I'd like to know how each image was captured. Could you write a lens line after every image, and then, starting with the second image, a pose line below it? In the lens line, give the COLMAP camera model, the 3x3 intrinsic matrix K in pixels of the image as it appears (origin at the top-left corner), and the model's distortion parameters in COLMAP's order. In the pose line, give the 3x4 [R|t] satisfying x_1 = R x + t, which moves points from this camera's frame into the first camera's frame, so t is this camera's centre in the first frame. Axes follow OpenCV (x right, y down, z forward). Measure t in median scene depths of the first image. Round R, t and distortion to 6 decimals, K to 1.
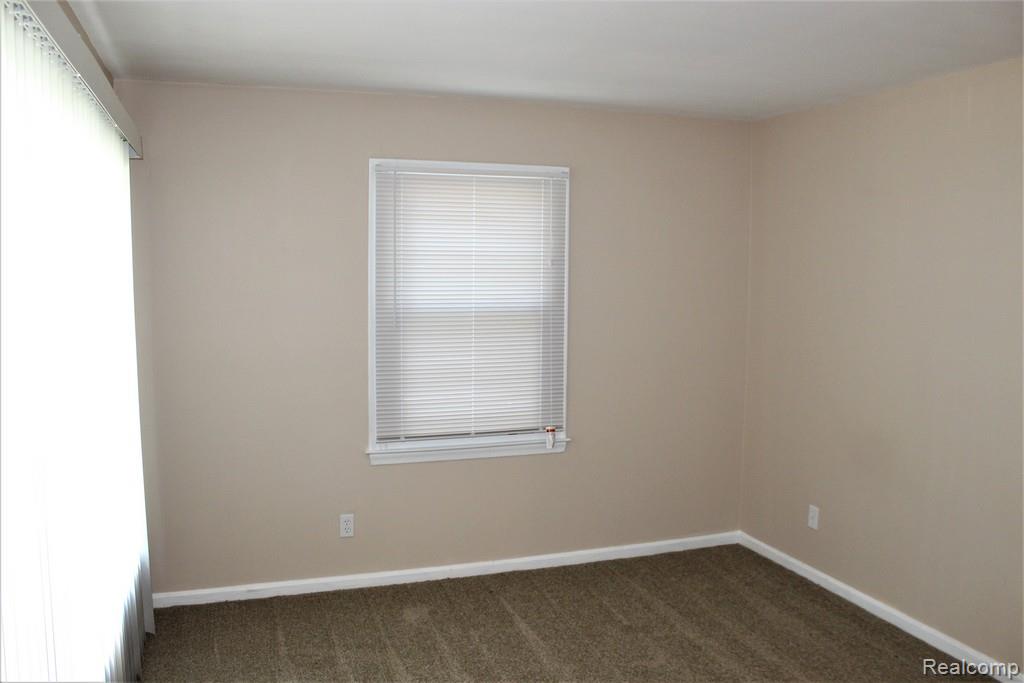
lens RADIAL K [[843.1, 0, 512.0], [0, 843.1, 341.5], [0, 0, 1]] dist [-0.160223, 0.135563]
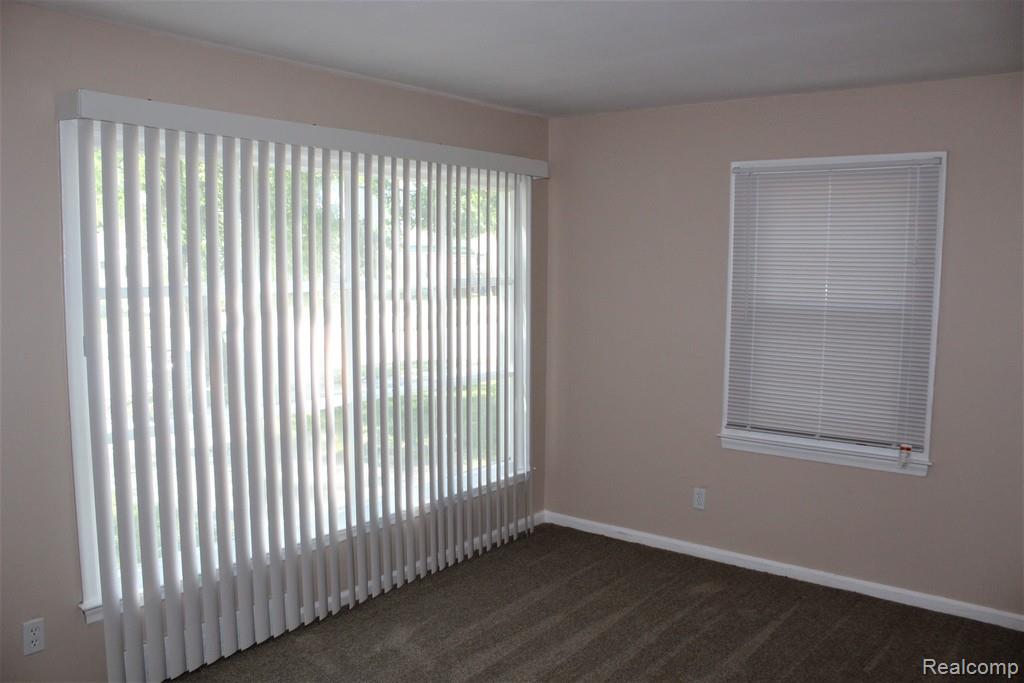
lens RADIAL K [[843.1, 0, 512.0], [0, 843.1, 341.5], [0, 0, 1]] dist [-0.160223, 0.135563]
pose [[0.547033, 0.079070, -0.833368, 0.563717], [-0.079371, 0.995943, 0.042396, -0.011942], [0.833339, 0.042953, 0.551090, 0.179550]]
